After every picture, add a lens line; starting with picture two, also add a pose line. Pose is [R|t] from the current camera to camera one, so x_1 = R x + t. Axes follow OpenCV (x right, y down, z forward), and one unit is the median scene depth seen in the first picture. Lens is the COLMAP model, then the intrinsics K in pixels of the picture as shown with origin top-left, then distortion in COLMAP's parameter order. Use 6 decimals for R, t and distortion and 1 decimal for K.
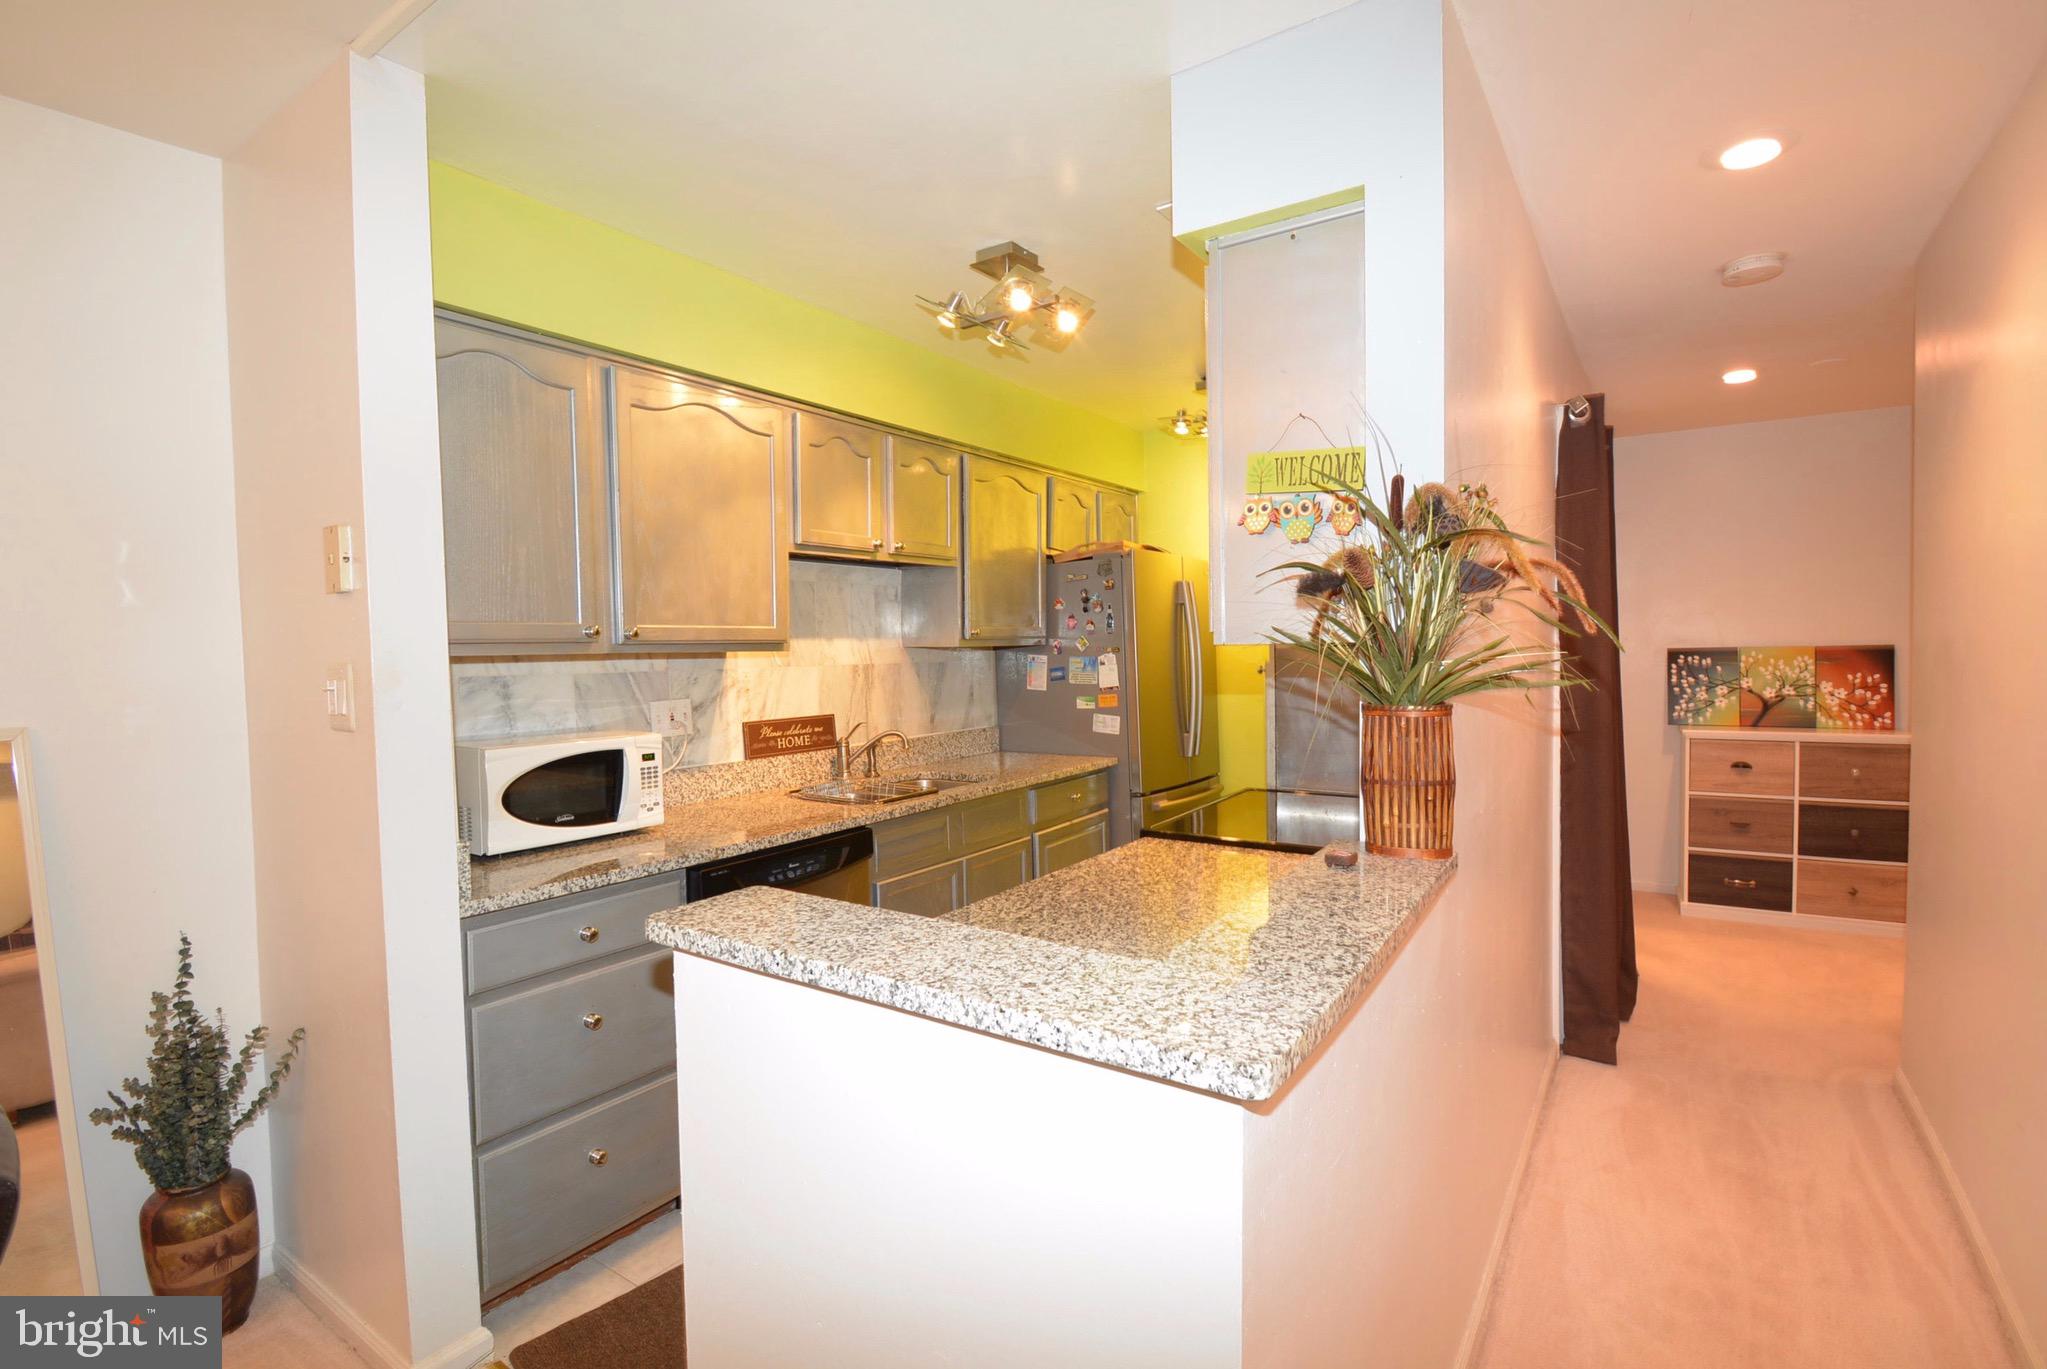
lens RADIAL K [[905.0, 0, 1022.3], [0, 905.0, 690.9], [0, 0, 1]] dist [0.008982, -0.019500]
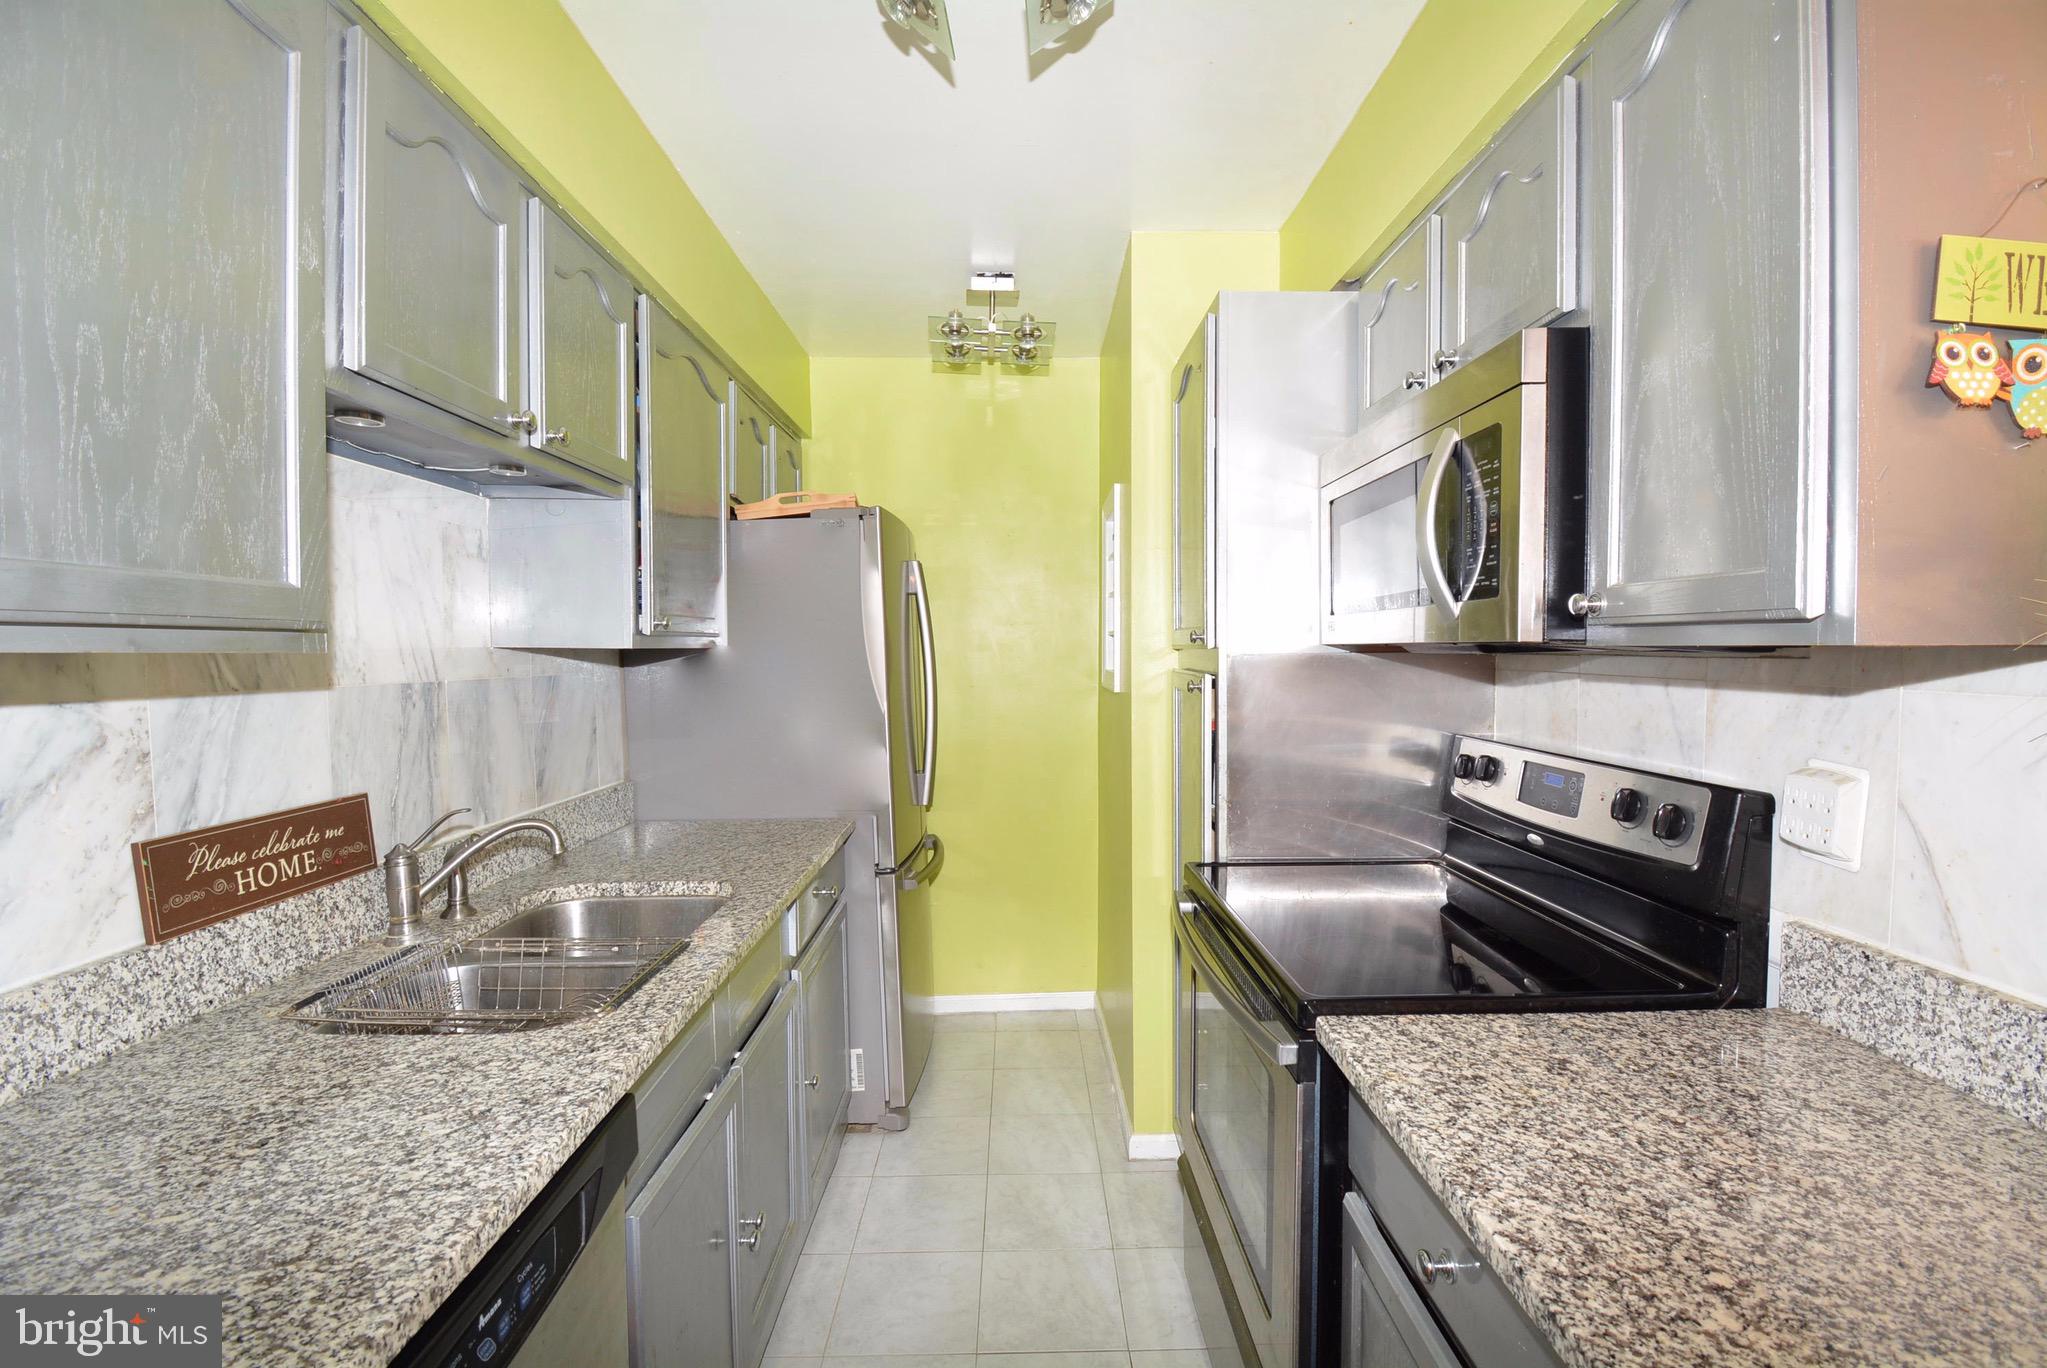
lens RADIAL K [[905.0, 0, 1033.7], [0, 905.0, 689.4], [0, 0, 1]] dist [0.008982, -0.019500]
pose [[0.818577, -0.012776, 0.574255, -0.267739], [0.018925, 0.999810, -0.004733, -0.024205], [-0.574085, 0.014742, 0.818663, 0.607534]]
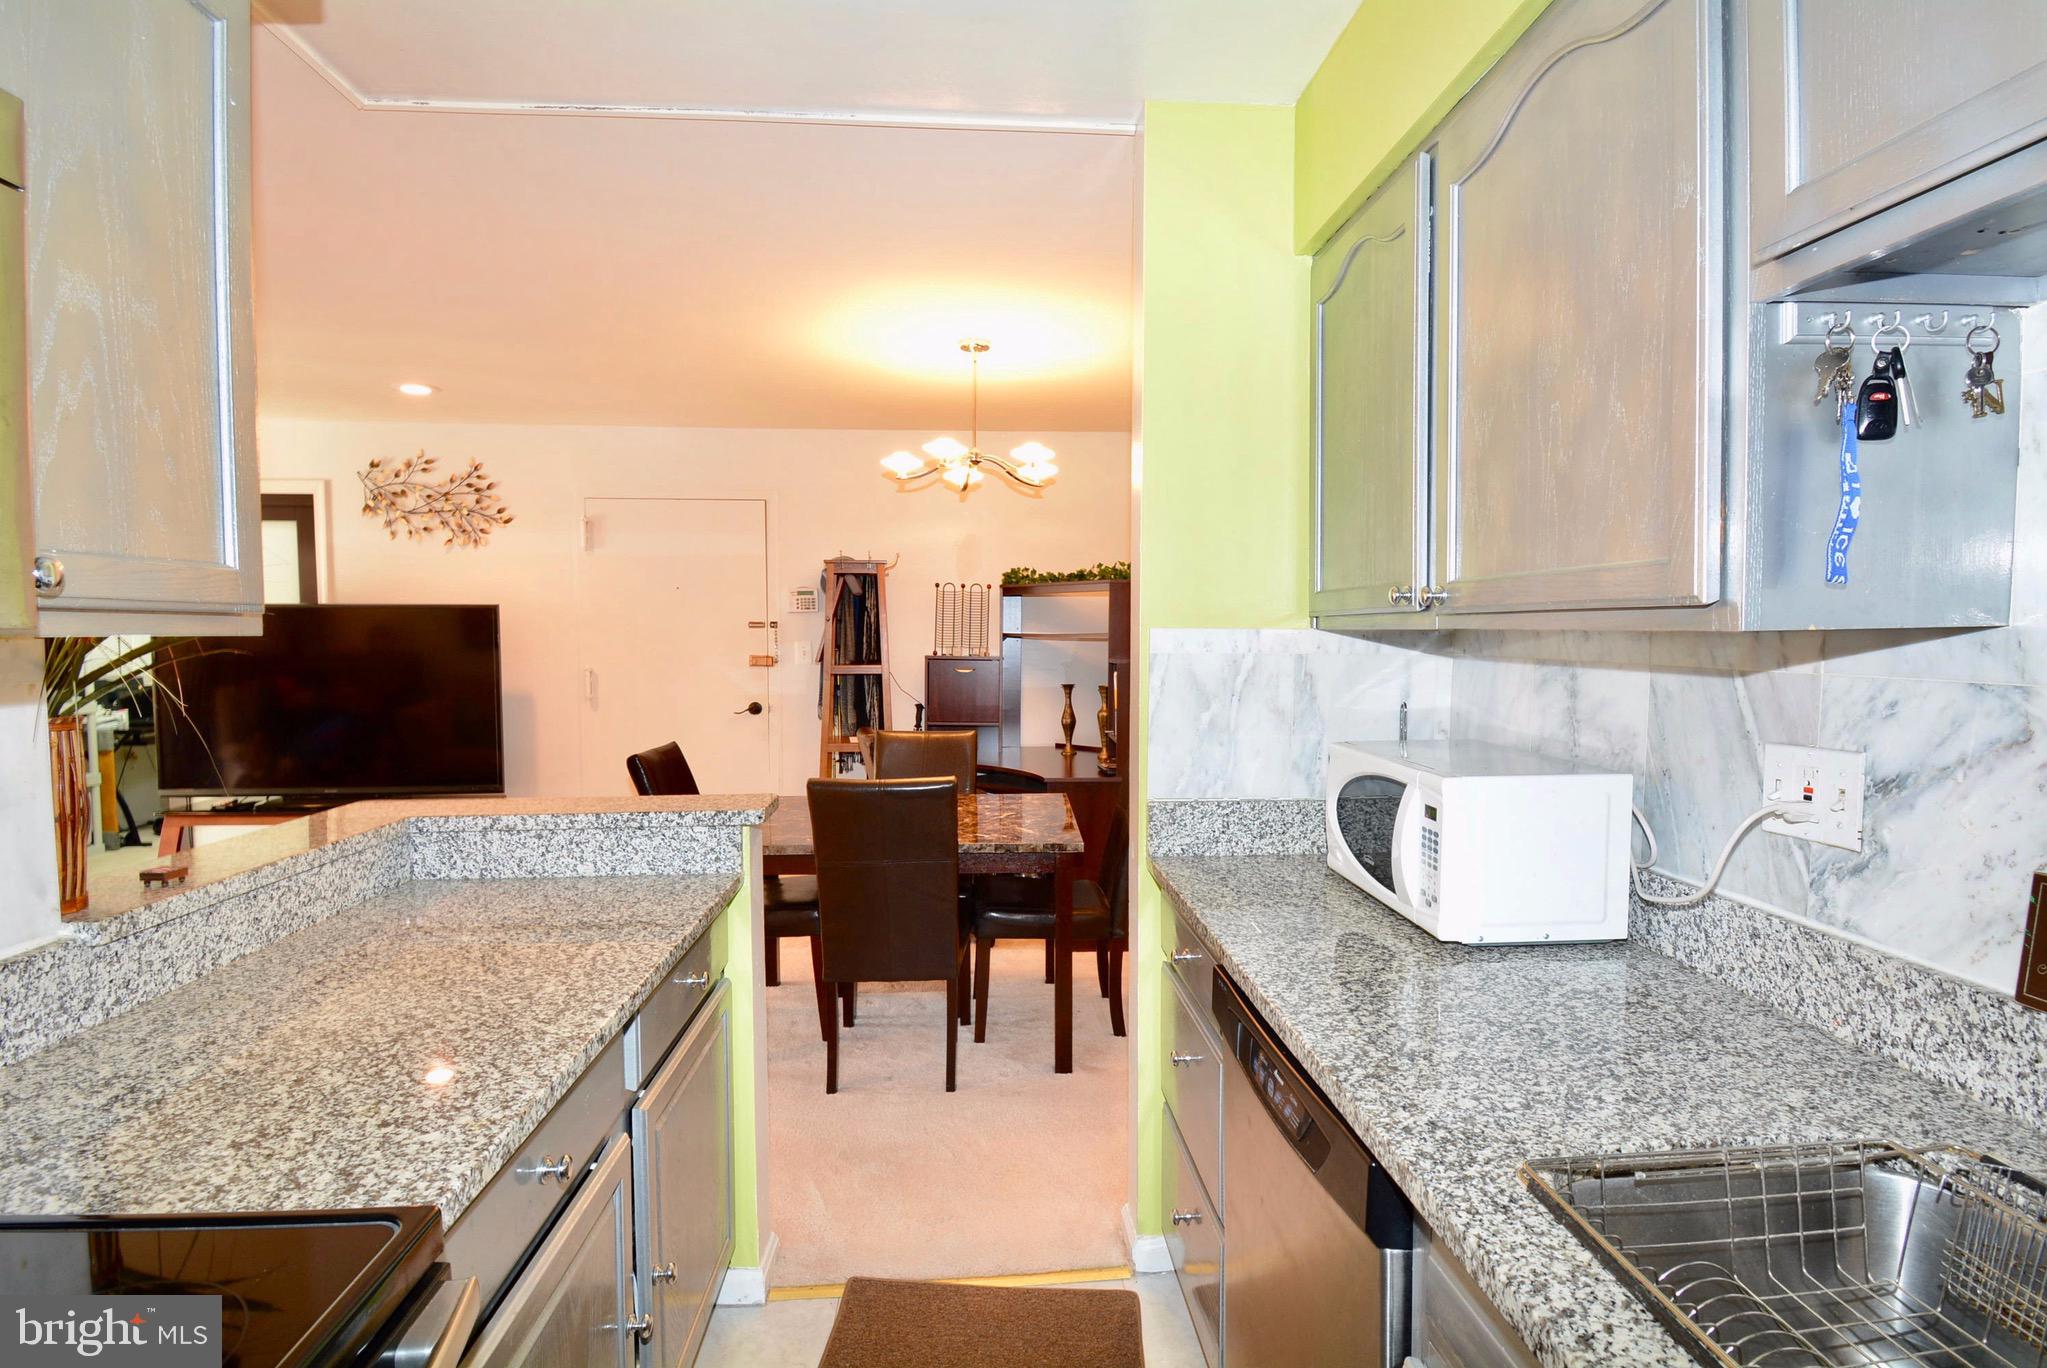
lens RADIAL K [[1028.5, 0, 1052.7], [0, 1028.5, 671.6], [0, 0, 1]] dist [0.003420, -0.006615]
pose [[-0.775633, 0.045711, -0.629526, 0.167209], [-0.013356, 0.995962, 0.088775, -0.066565], [0.631042, 0.077265, -0.771891, 1.291378]]
